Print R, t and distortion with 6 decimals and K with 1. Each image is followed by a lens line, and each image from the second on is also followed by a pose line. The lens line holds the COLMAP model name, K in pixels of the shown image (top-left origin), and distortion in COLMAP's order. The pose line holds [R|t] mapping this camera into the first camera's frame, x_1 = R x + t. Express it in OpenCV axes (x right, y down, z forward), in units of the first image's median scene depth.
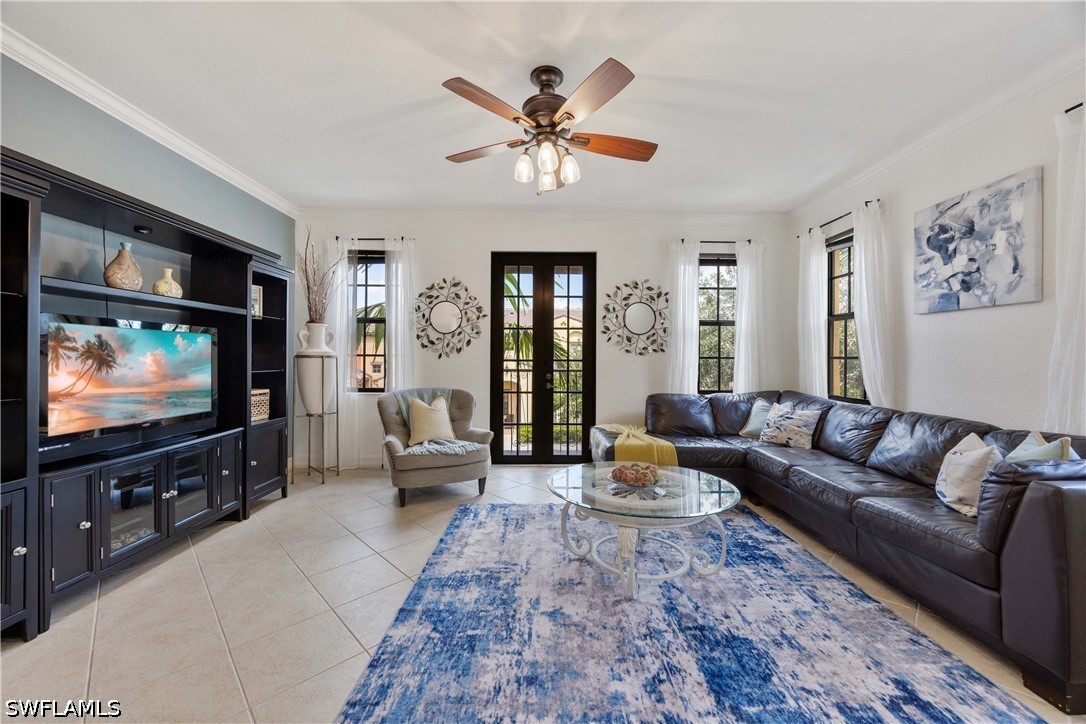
lens RADIAL K [[412.0, 0, 546.1], [0, 412.0, 355.1], [0, 0, 1]] dist [-0.001034, -0.000611]
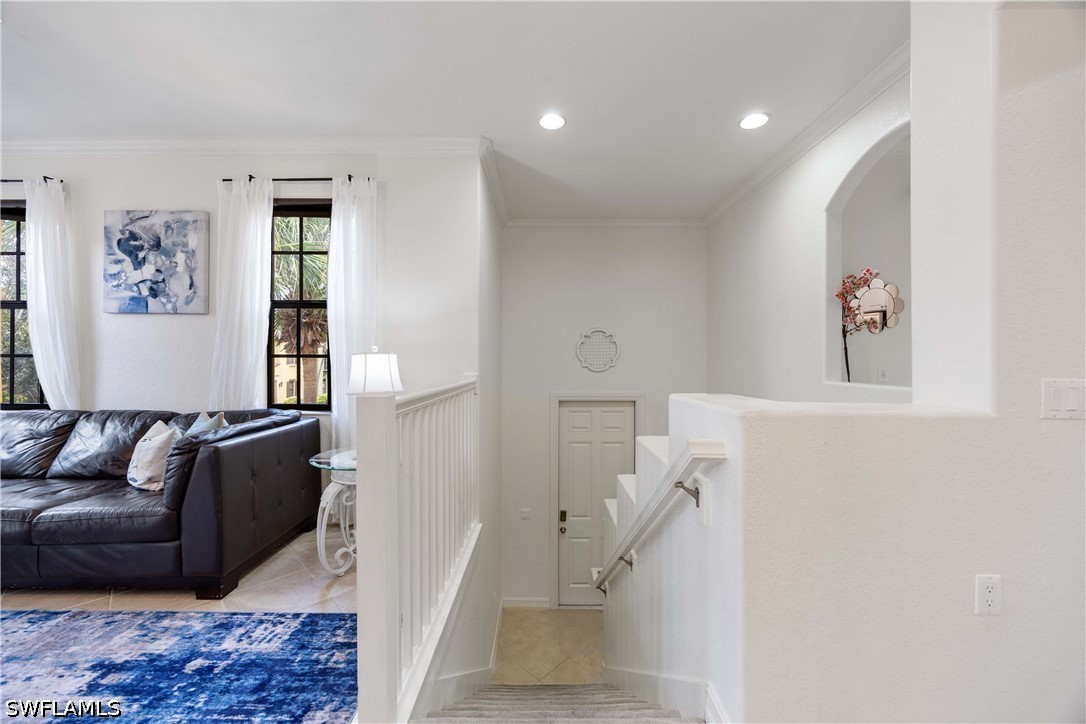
lens RADIAL K [[412.0, 0, 533.0], [0, 412.0, 361.8], [0, 0, 1]] dist [-0.001034, -0.000611]
pose [[0.025177, -0.009871, 0.999634, -0.089798], [-0.012062, 0.999875, 0.010177, -0.002368], [-0.999610, -0.012314, 0.025054, -0.077489]]
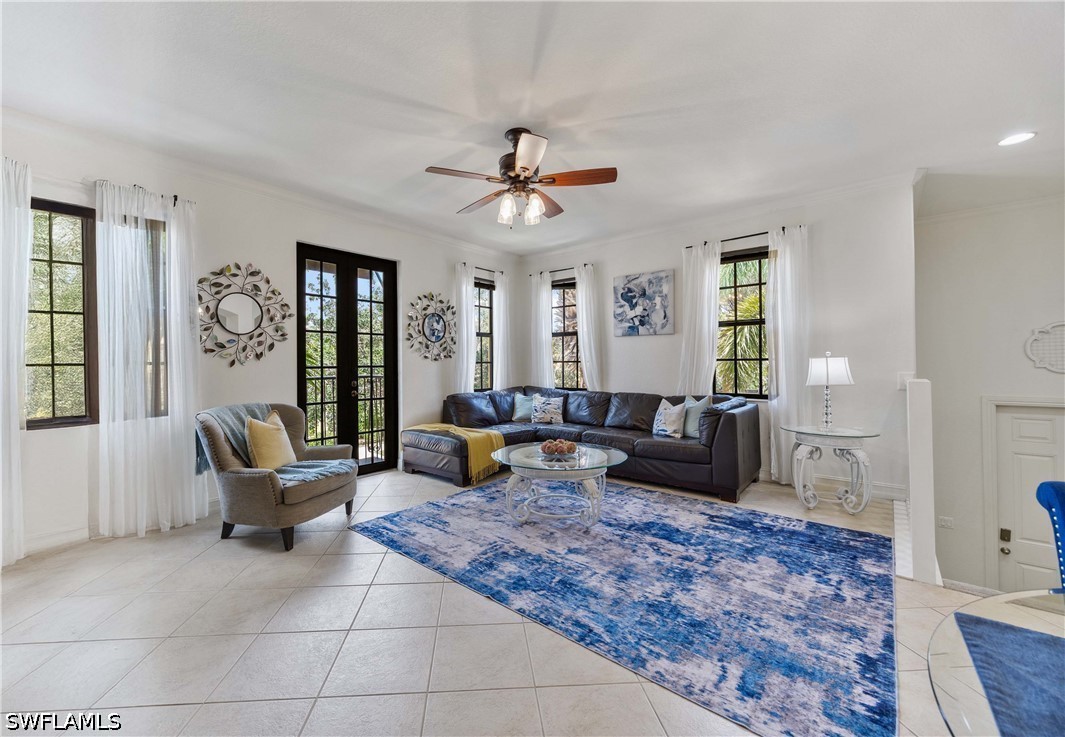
lens RADIAL K [[422.4, 0, 506.3], [0, 422.4, 360.9], [0, 0, 1]] dist [-0.000553, 0.000237]
pose [[0.675985, -0.005902, 0.736892, -0.839115], [0.004782, 0.999982, 0.003623, -0.005074], [-0.736900, 0.001075, 0.676001, 0.156683]]
